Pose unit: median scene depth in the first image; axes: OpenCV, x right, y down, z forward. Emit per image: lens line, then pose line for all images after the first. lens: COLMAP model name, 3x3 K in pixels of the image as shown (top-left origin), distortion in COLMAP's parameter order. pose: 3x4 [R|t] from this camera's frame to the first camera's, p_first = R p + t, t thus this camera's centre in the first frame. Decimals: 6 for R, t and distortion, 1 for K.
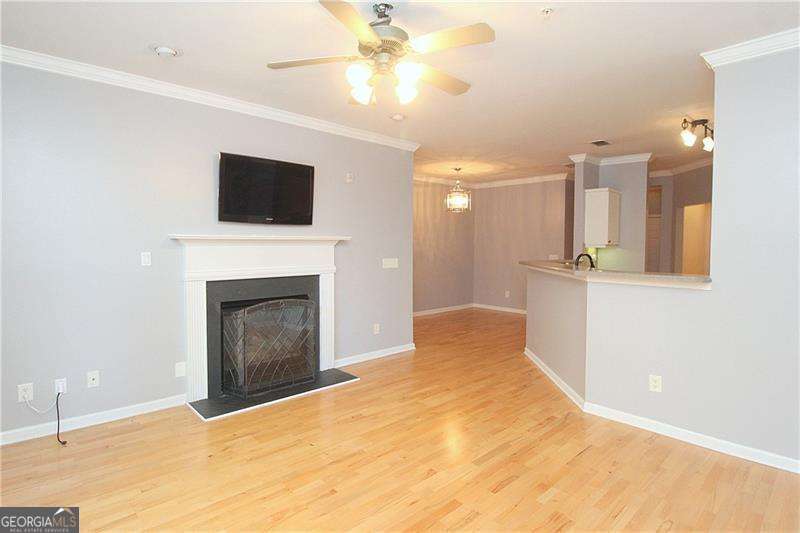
lens RADIAL K [[409.1, 0, 397.2], [0, 409.1, 256.7], [0, 0, 1]] dist [-0.009715, -0.001359]
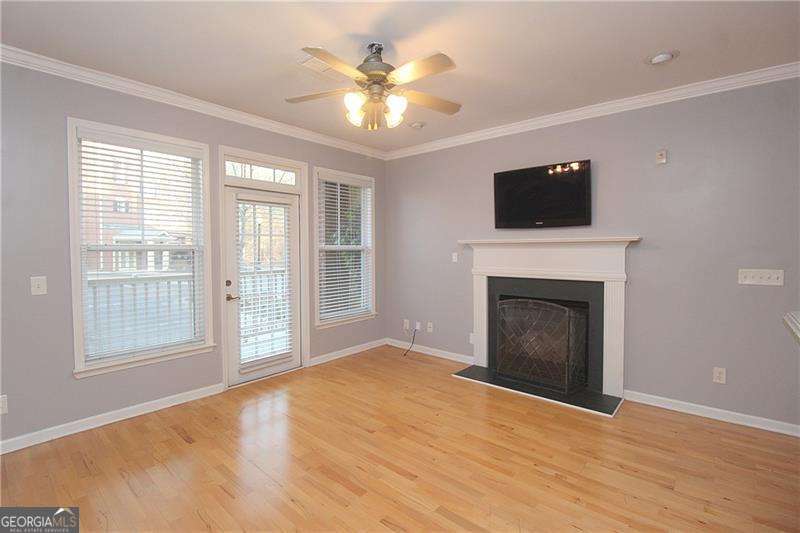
lens RADIAL K [[370.9, 0, 400.5], [0, 370.9, 260.4], [0, 0, 1]] dist [-0.003657, -0.000585]
pose [[0.120846, 0.027534, -0.992289, 0.595550], [-0.026422, 0.999350, 0.024513, -0.009980], [0.992320, 0.023256, 0.121495, 0.531840]]
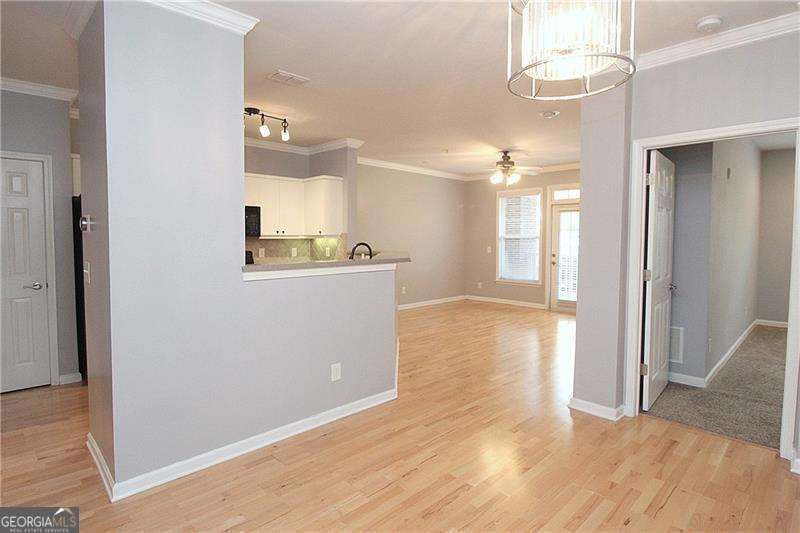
lens RADIAL K [[448.1, 0, 412.9], [0, 448.1, 273.2], [0, 0, 1]] dist [-0.014749, -0.001082]
pose [[-0.997610, 0.002272, -0.069057, 0.453092], [-0.005200, 0.994157, 0.107820, -0.062344], [0.068899, 0.107921, -0.991769, 2.292144]]
